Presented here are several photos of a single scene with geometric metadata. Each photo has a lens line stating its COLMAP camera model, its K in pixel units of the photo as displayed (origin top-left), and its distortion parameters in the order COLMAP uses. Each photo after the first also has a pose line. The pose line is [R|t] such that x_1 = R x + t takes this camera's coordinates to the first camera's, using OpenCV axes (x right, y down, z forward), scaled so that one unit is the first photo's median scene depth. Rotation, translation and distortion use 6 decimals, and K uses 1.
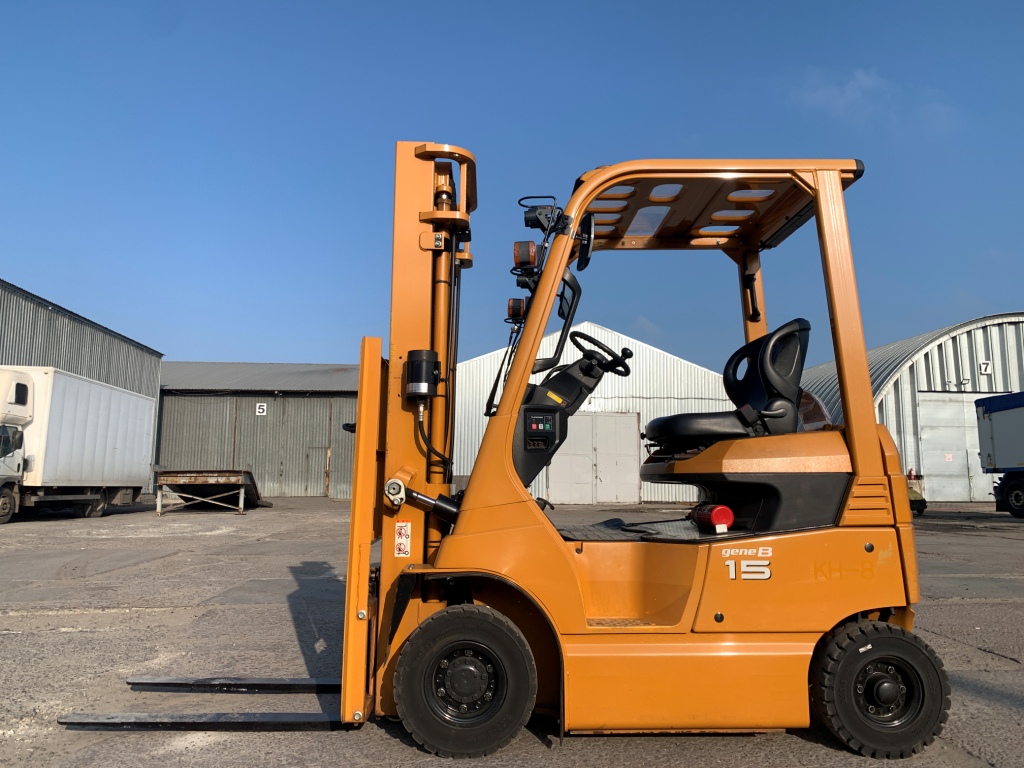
lens RADIAL K [[777.4, 0, 513.5], [0, 777.4, 381.3], [0, 0, 1]] dist [0.047885, -0.054492]
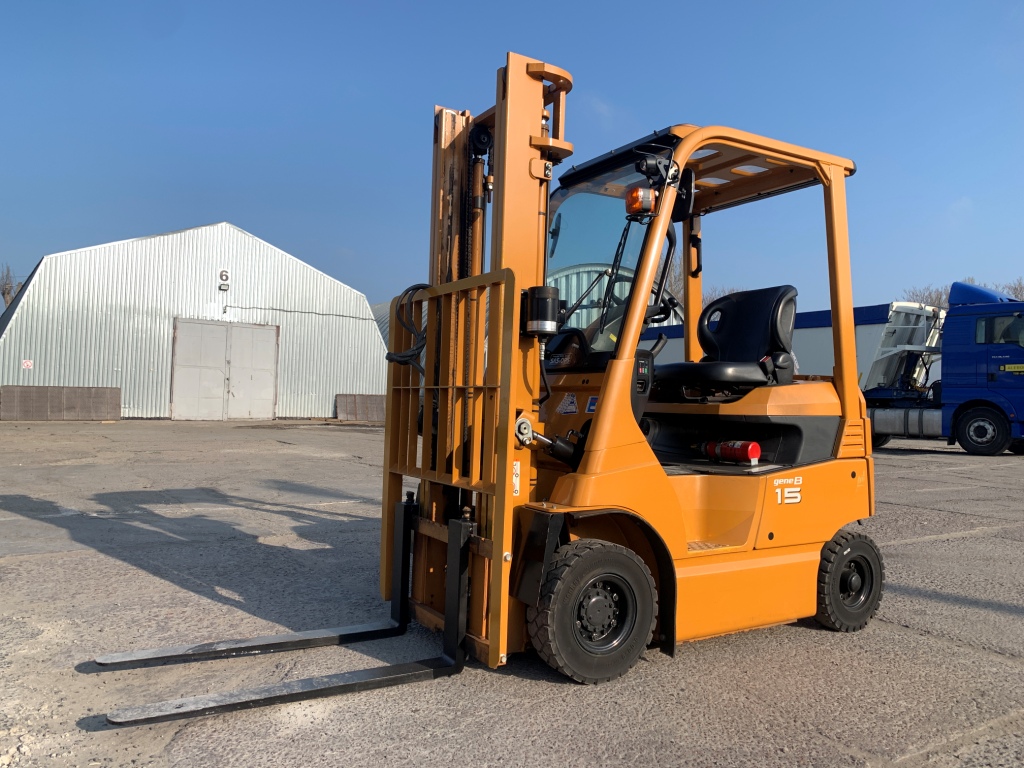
lens RADIAL K [[777.4, 0, 517.2], [0, 777.4, 379.4], [0, 0, 1]] dist [0.047885, -0.054492]
pose [[0.867234, 0.032594, 0.496833, -0.100488], [-0.085351, 0.992816, 0.083851, -0.000507], [-0.490531, -0.115124, 0.863786, 0.027240]]
